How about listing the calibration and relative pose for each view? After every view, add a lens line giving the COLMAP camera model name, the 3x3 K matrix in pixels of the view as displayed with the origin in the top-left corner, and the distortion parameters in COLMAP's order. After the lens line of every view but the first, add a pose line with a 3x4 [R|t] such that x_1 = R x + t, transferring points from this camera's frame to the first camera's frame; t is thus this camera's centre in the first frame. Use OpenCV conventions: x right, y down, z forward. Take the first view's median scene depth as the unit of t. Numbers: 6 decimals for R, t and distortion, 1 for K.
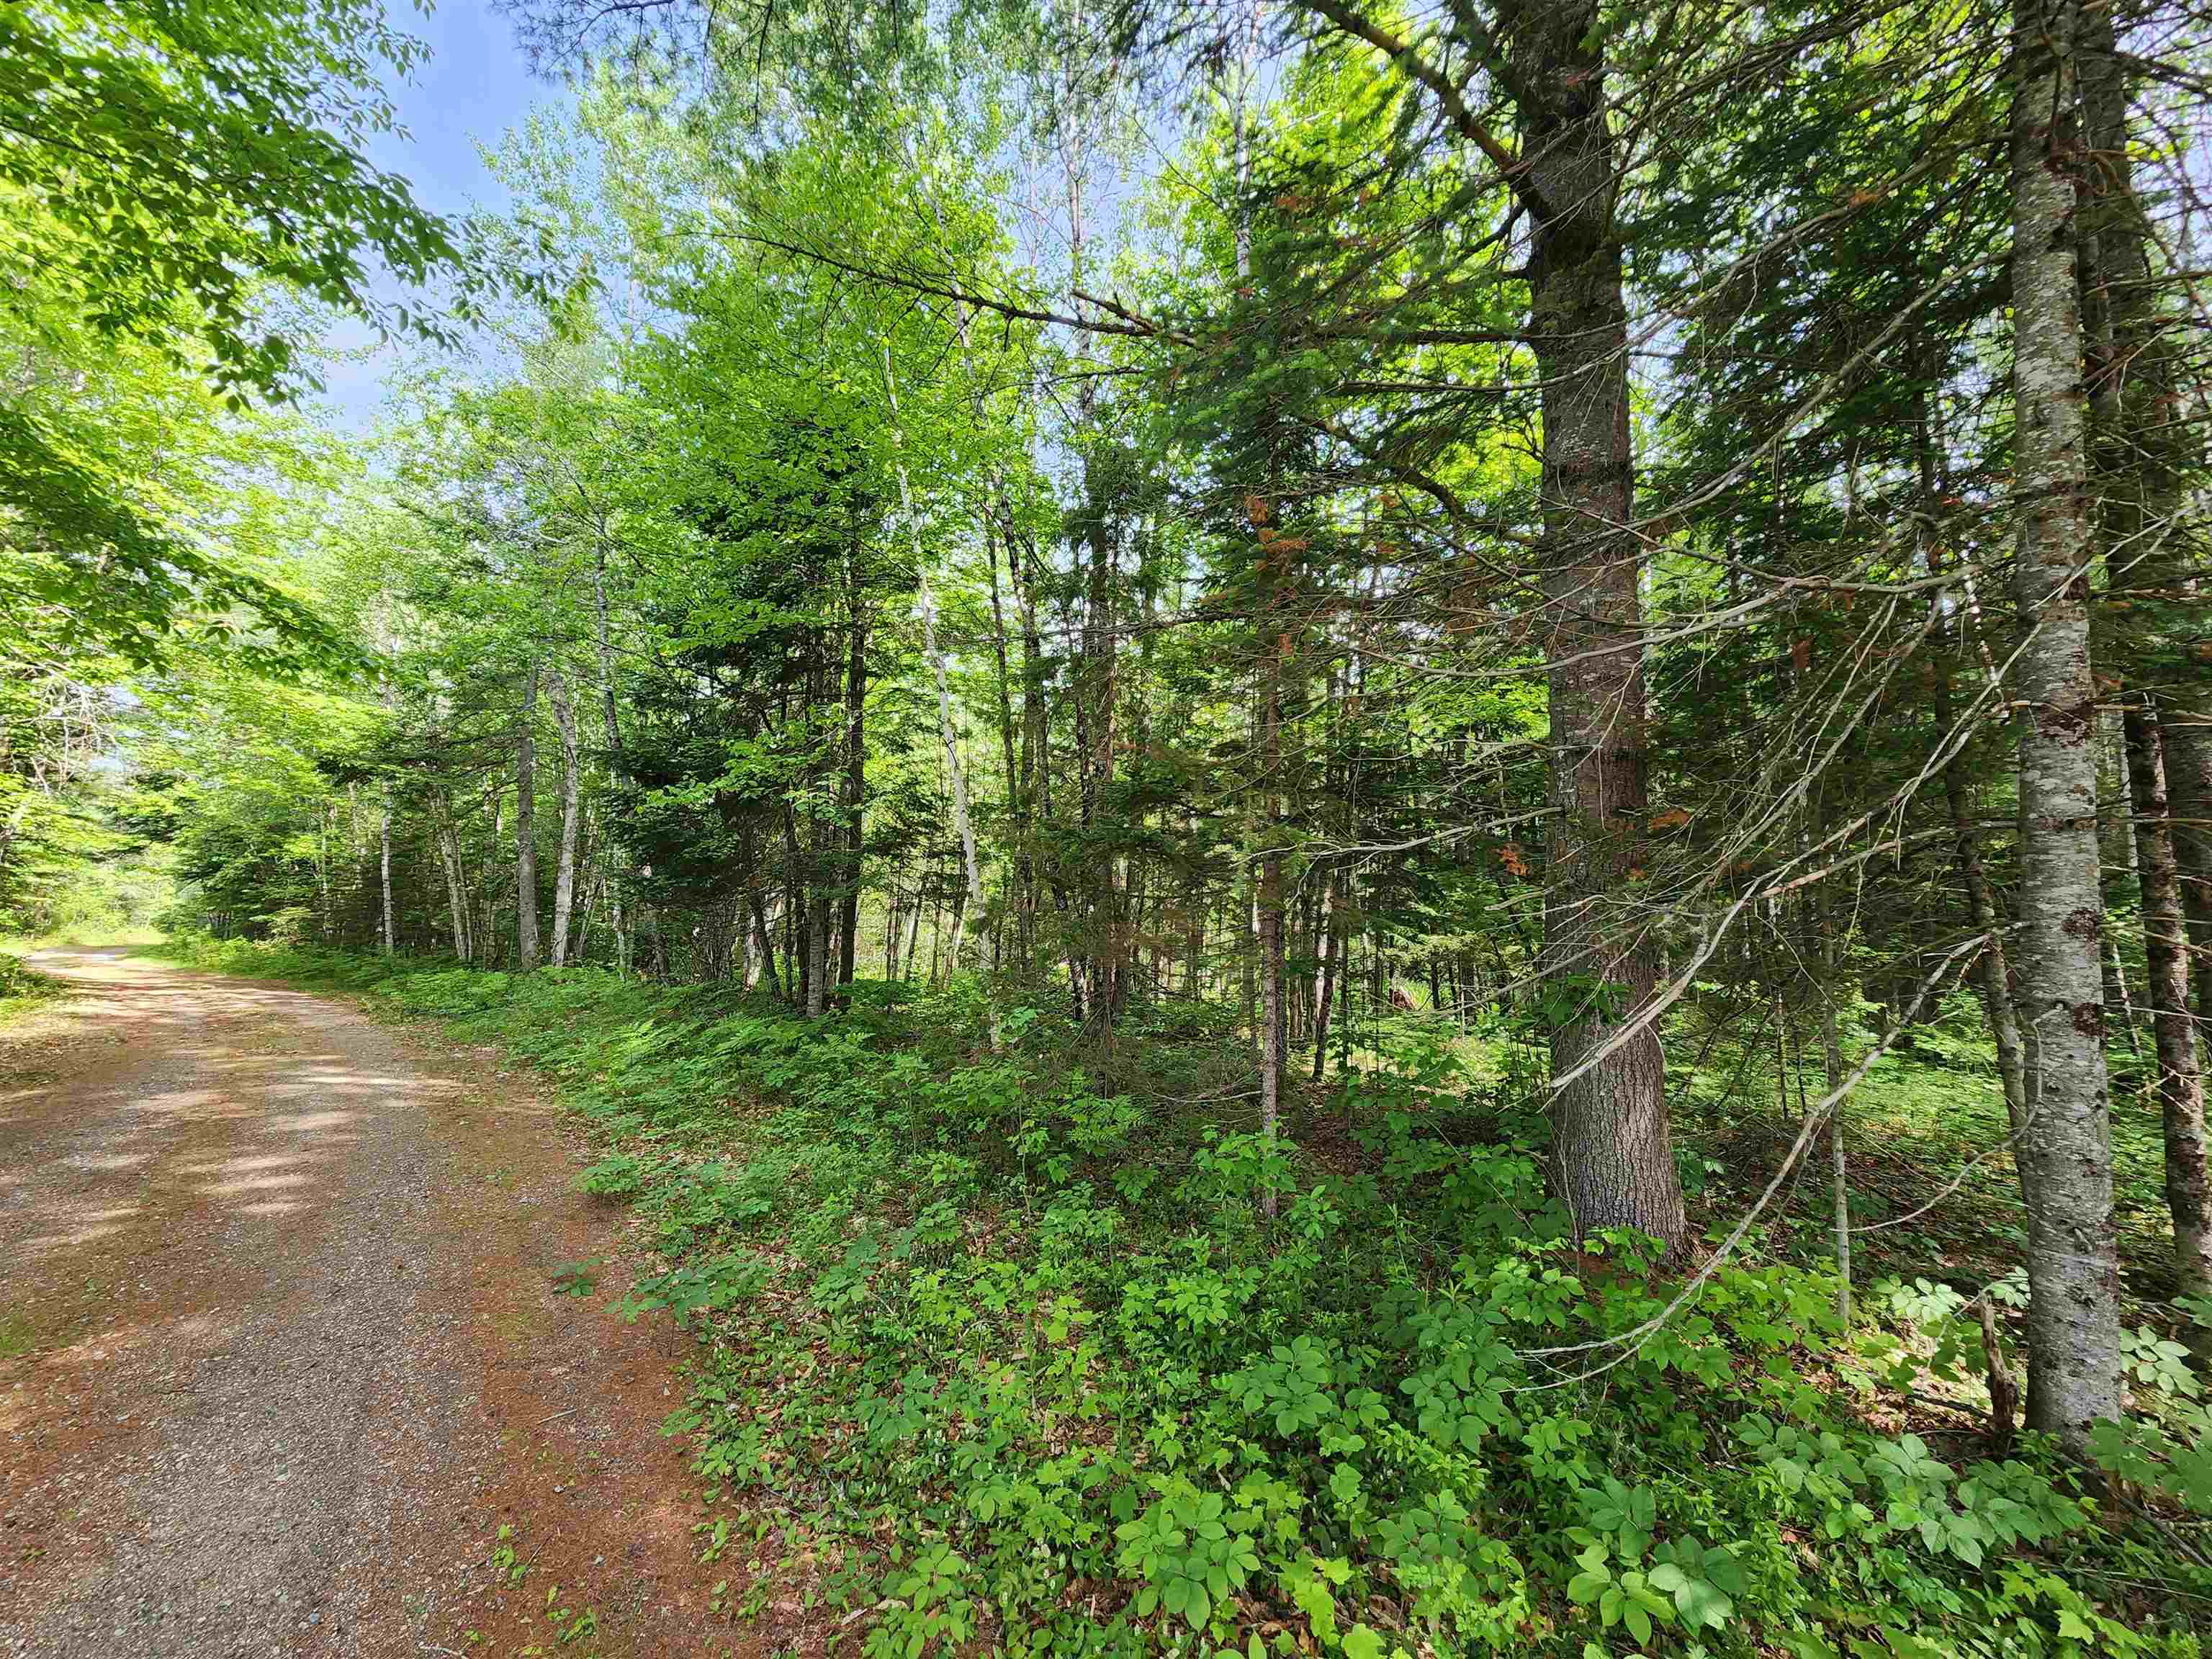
lens RADIAL K [[888.3, 0, 1095.1], [0, 888.3, 824.3], [0, 0, 1]] dist [-0.000007, -0.000014]
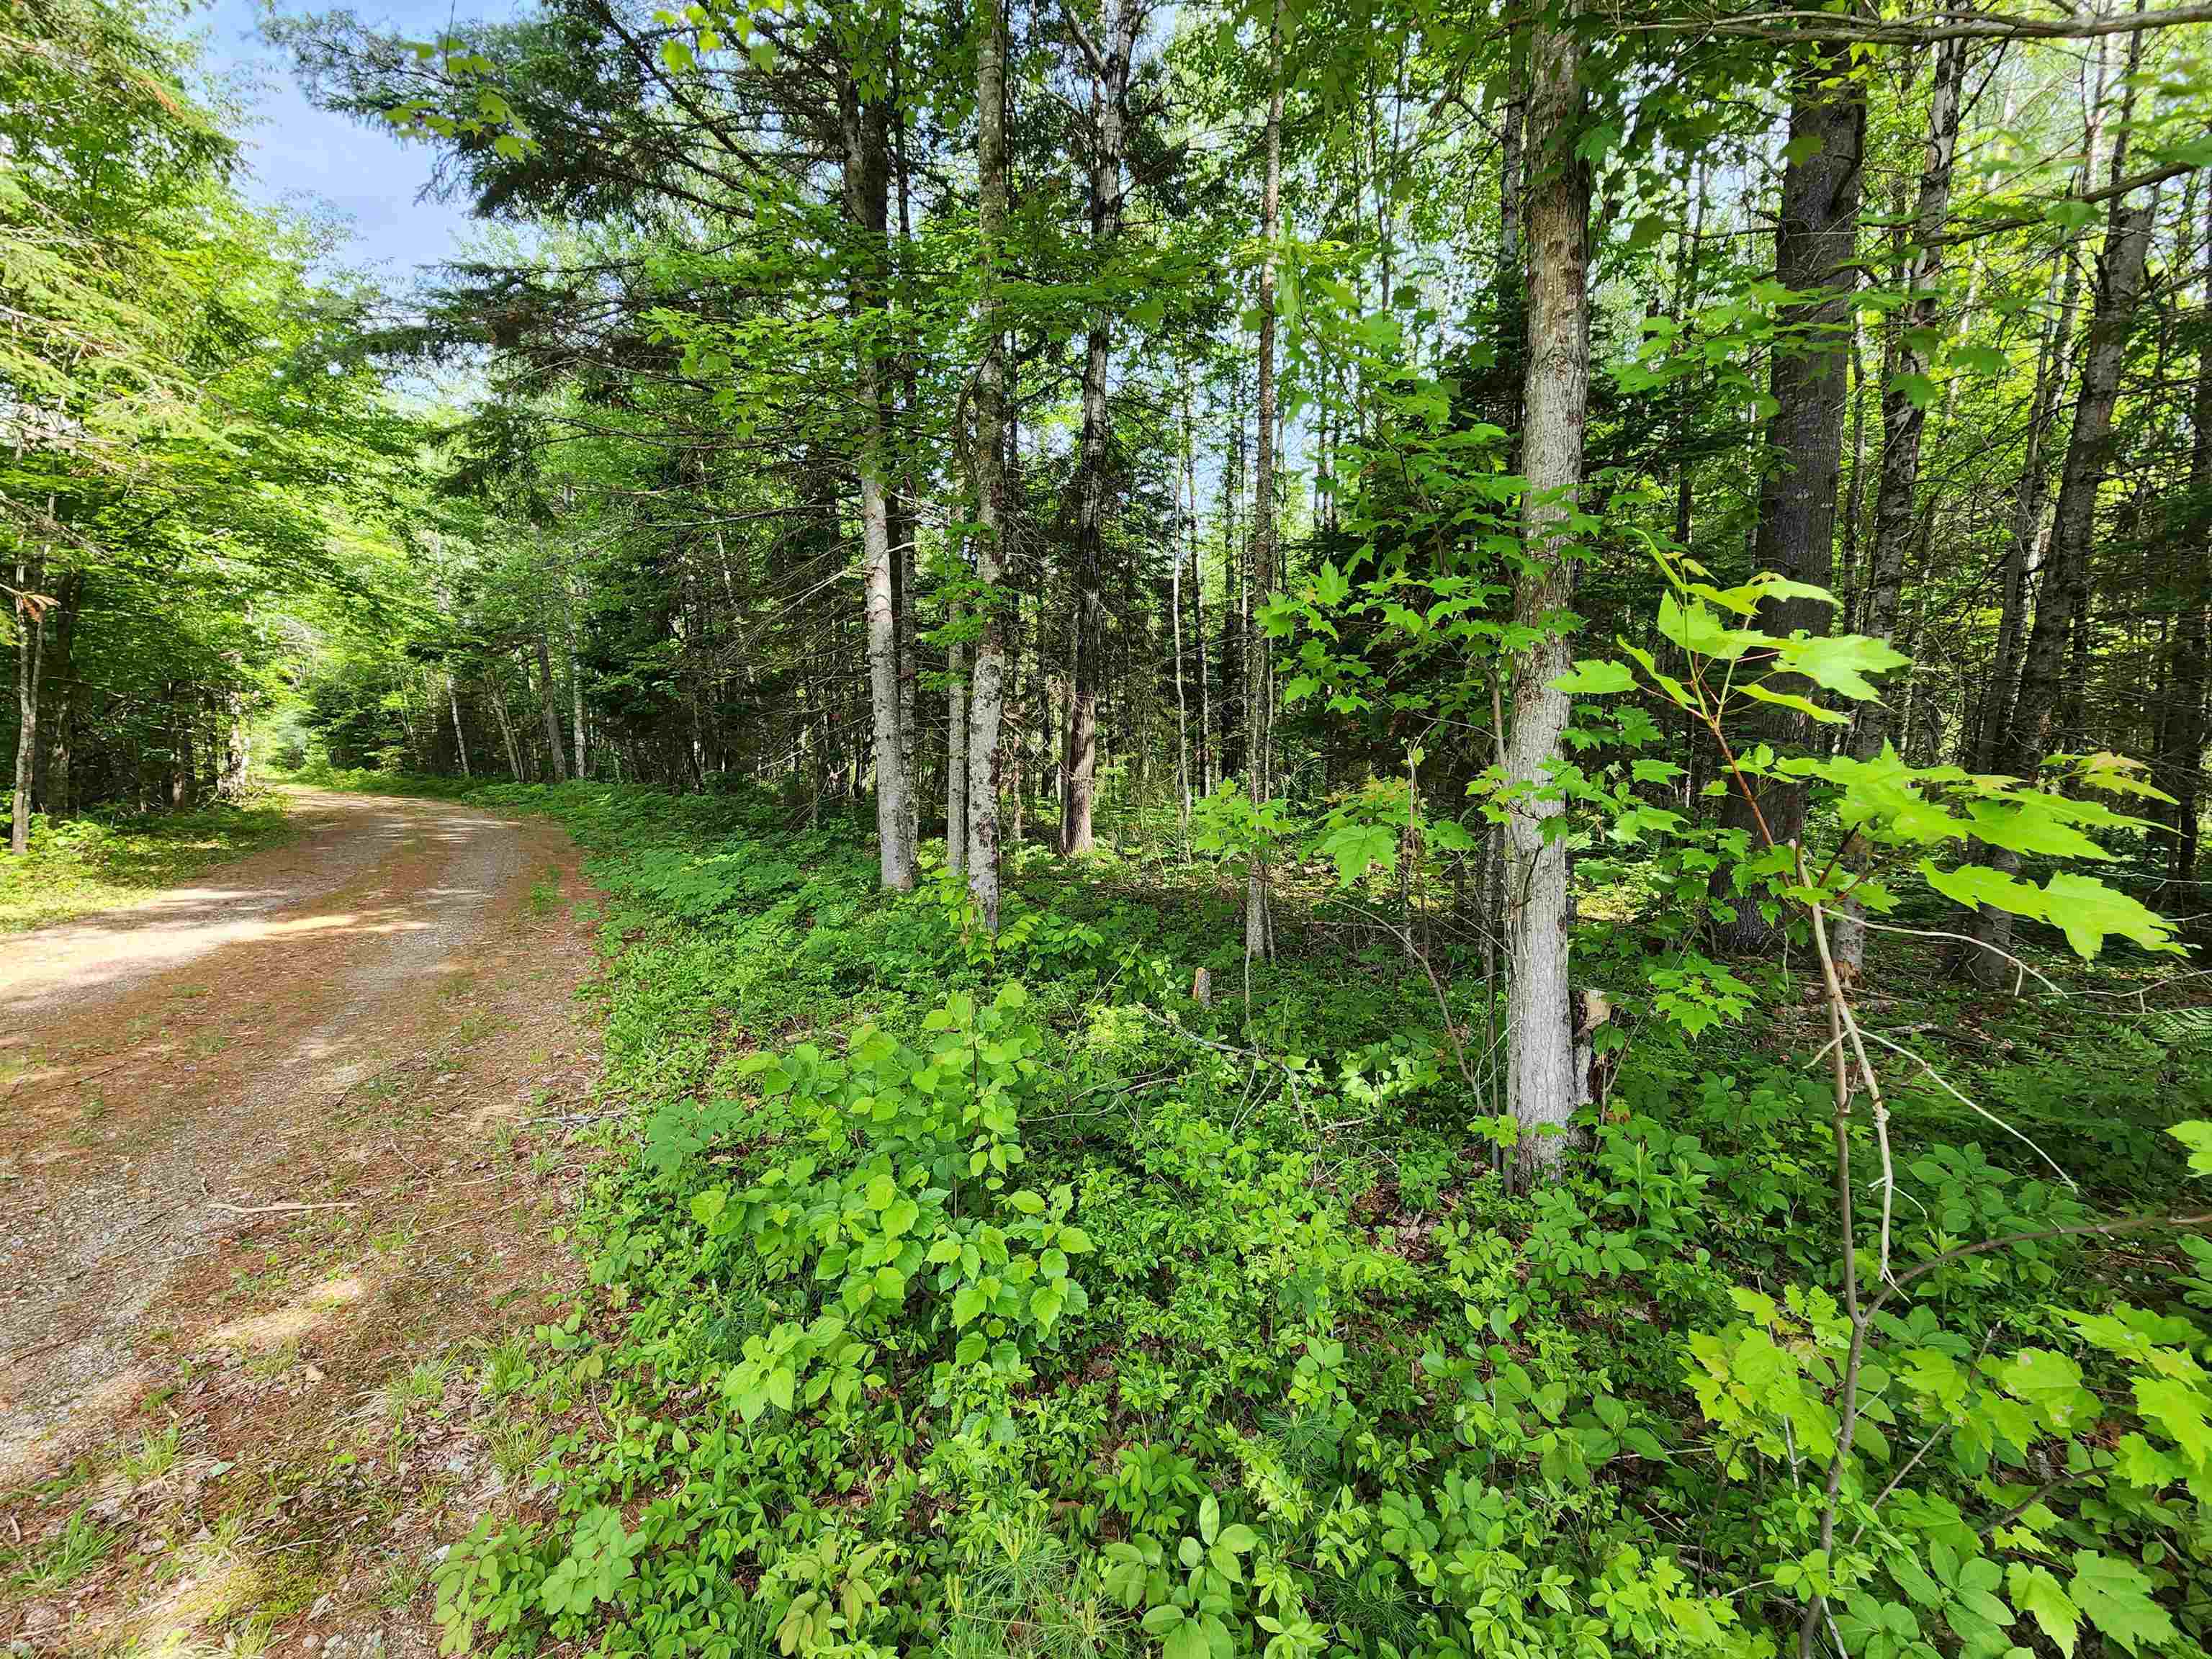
lens RADIAL K [[888.3, 0, 1117.7], [0, 888.3, 827.9], [0, 0, 1]] dist [-0.000007, -0.000014]
pose [[0.999706, -0.003005, -0.024078, 0.325637], [0.007253, 0.983942, 0.178341, -0.024108], [0.023156, -0.178463, 0.983674, -0.452364]]
